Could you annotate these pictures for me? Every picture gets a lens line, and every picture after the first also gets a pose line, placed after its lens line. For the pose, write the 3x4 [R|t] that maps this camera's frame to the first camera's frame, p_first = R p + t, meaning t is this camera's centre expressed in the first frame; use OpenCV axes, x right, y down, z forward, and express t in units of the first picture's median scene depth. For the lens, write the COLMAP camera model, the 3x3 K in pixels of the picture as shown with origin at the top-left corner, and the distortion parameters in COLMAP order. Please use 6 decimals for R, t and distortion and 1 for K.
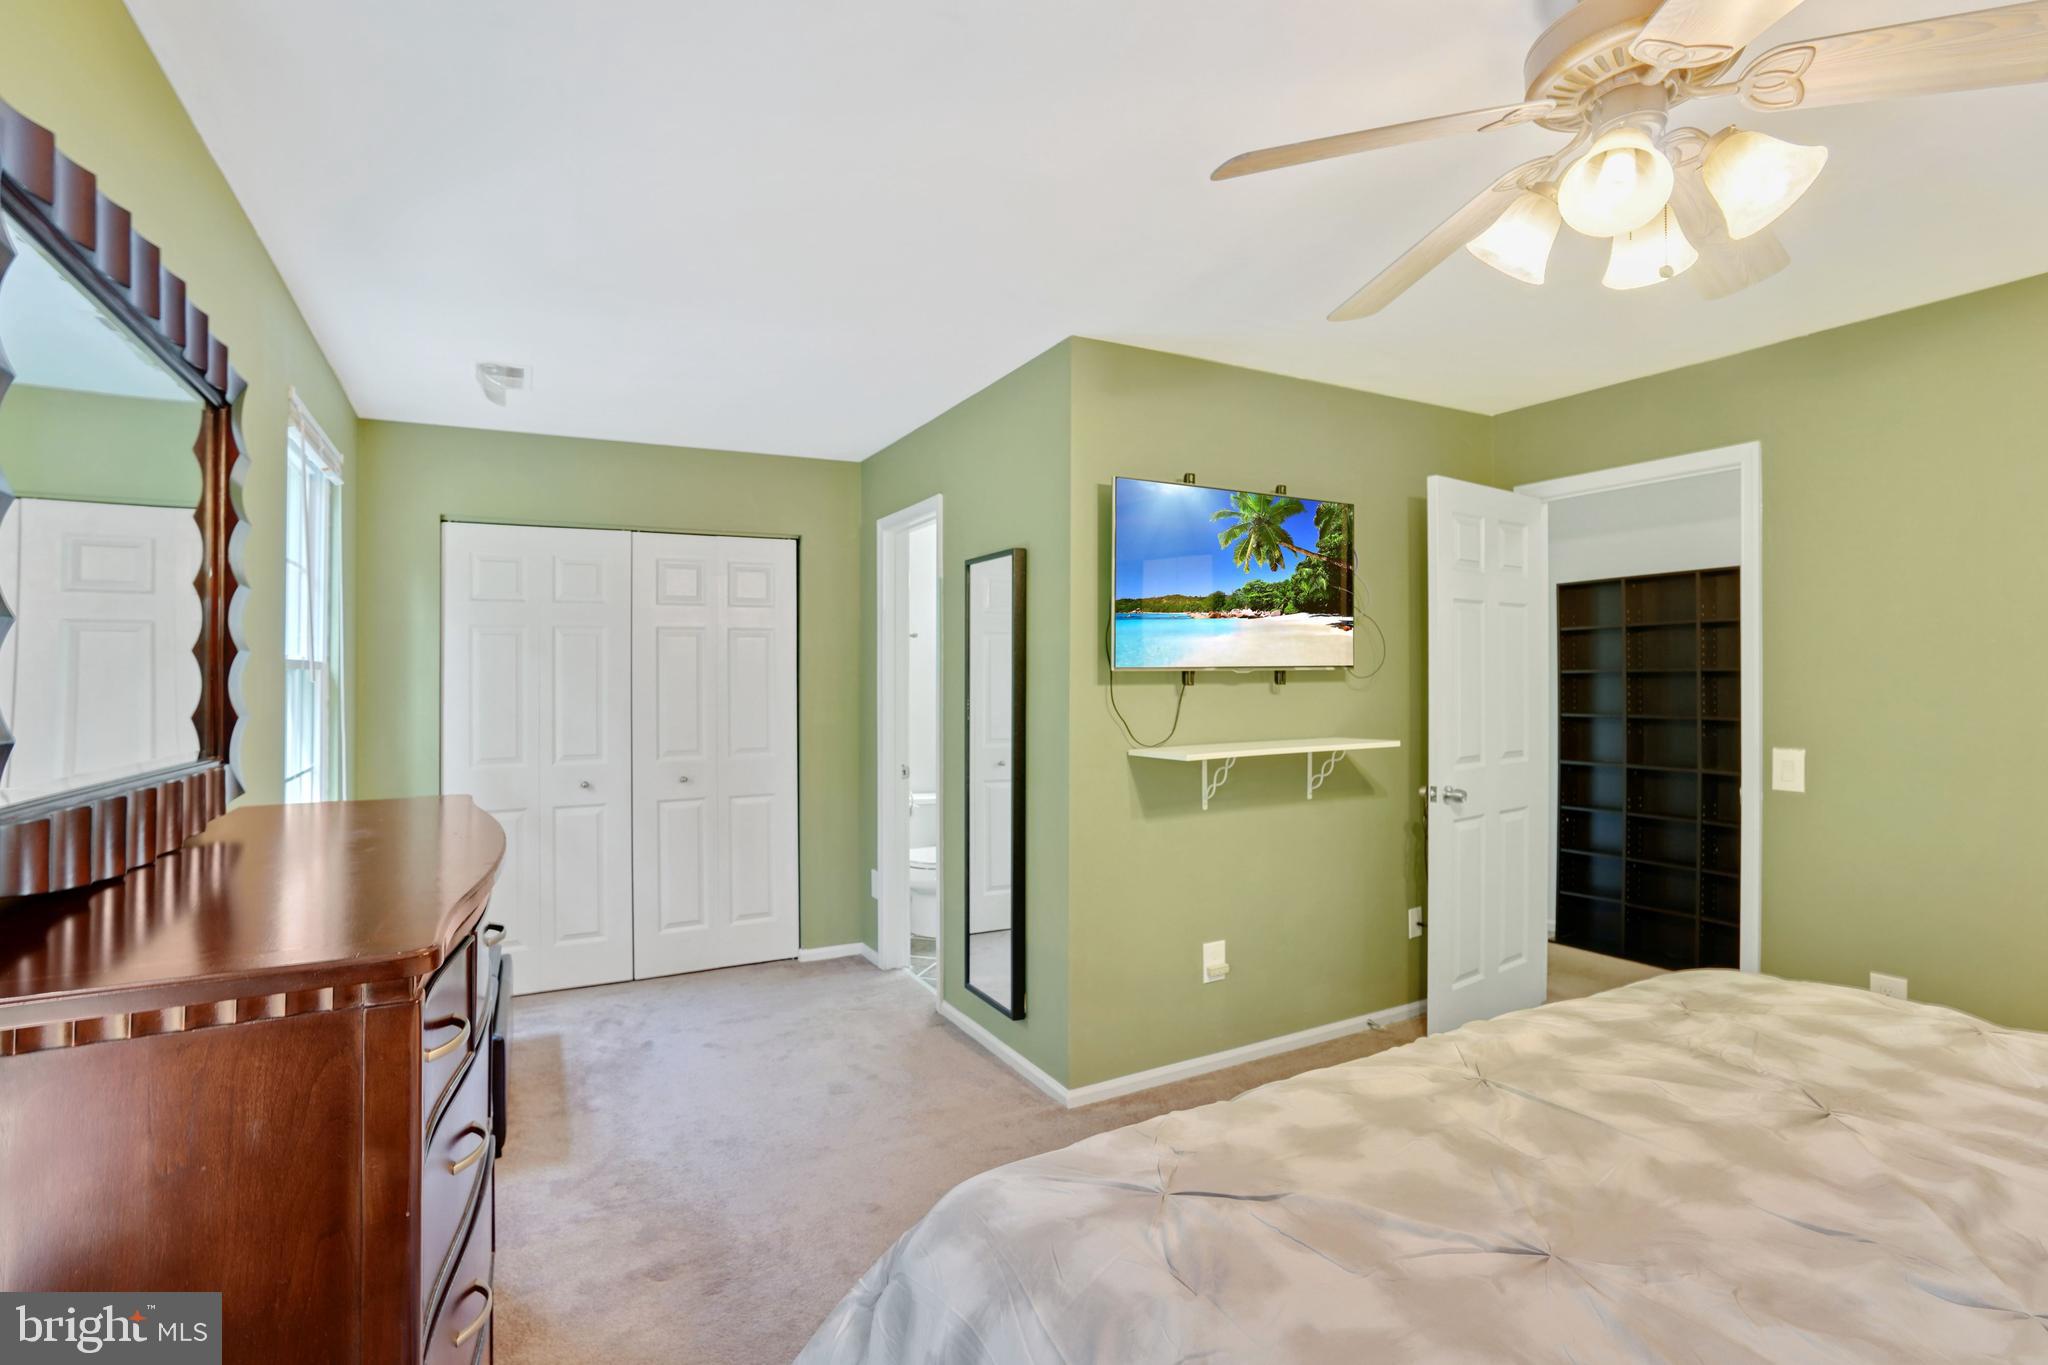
lens RADIAL K [[912.2, 0, 1024.0], [0, 912.2, 682.5], [0, 0, 1]] dist [-0.000401, -0.015247]
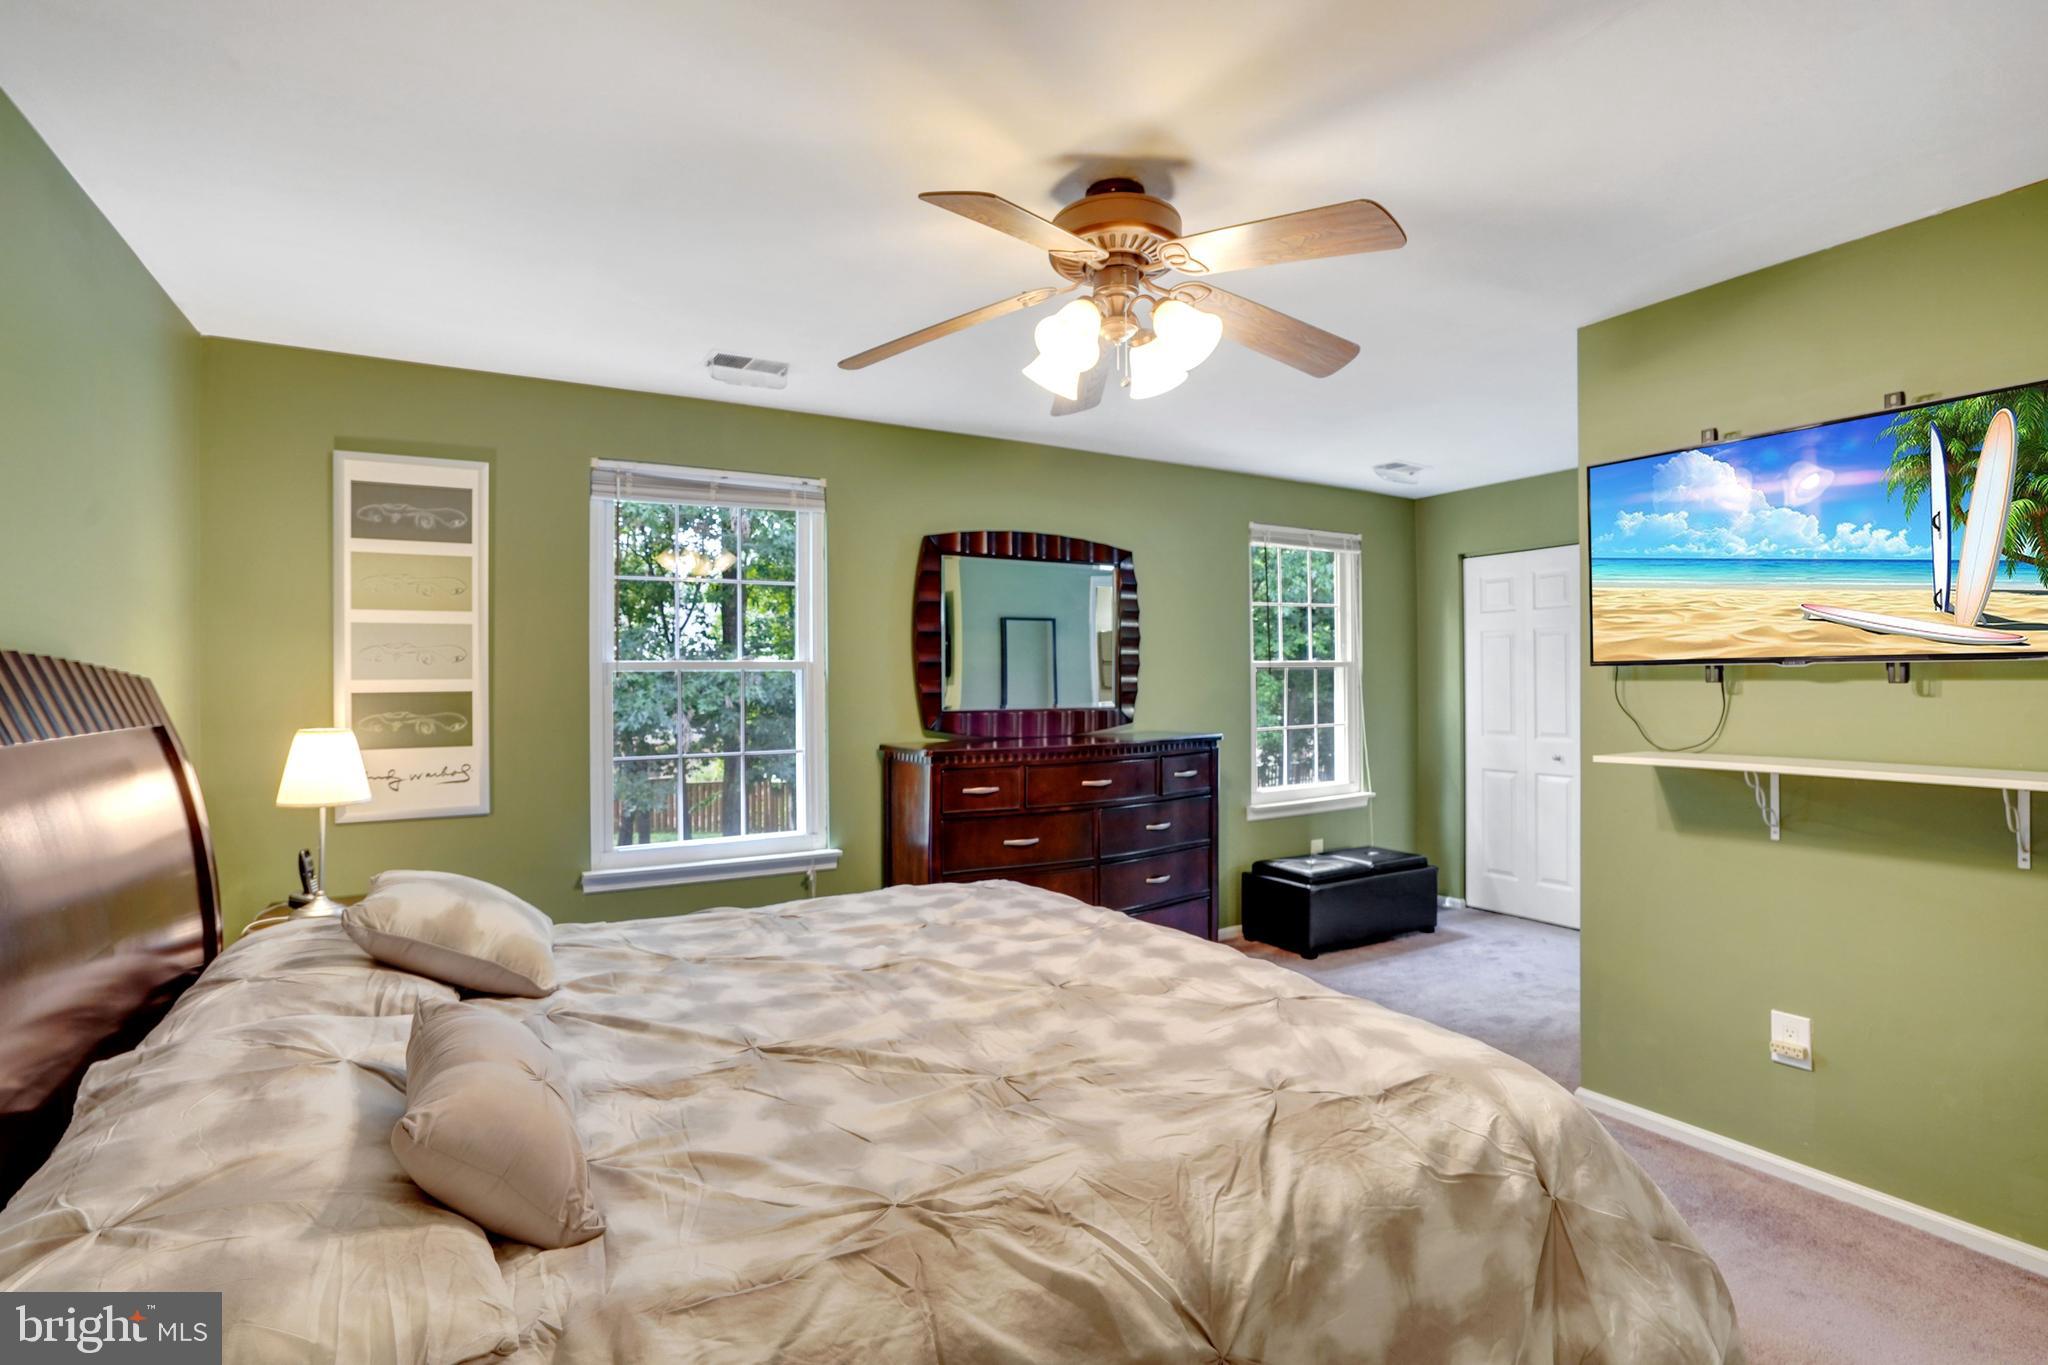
lens RADIAL K [[971.8, 0, 1024.1], [0, 971.8, 669.5], [0, 0, 1]] dist [-0.055645, 0.018722]
pose [[0.022365, -0.004748, -0.999739, 0.995554], [0.004613, 0.999979, -0.004646, -0.003612], [0.999739, -0.004508, 0.022387, 0.346983]]
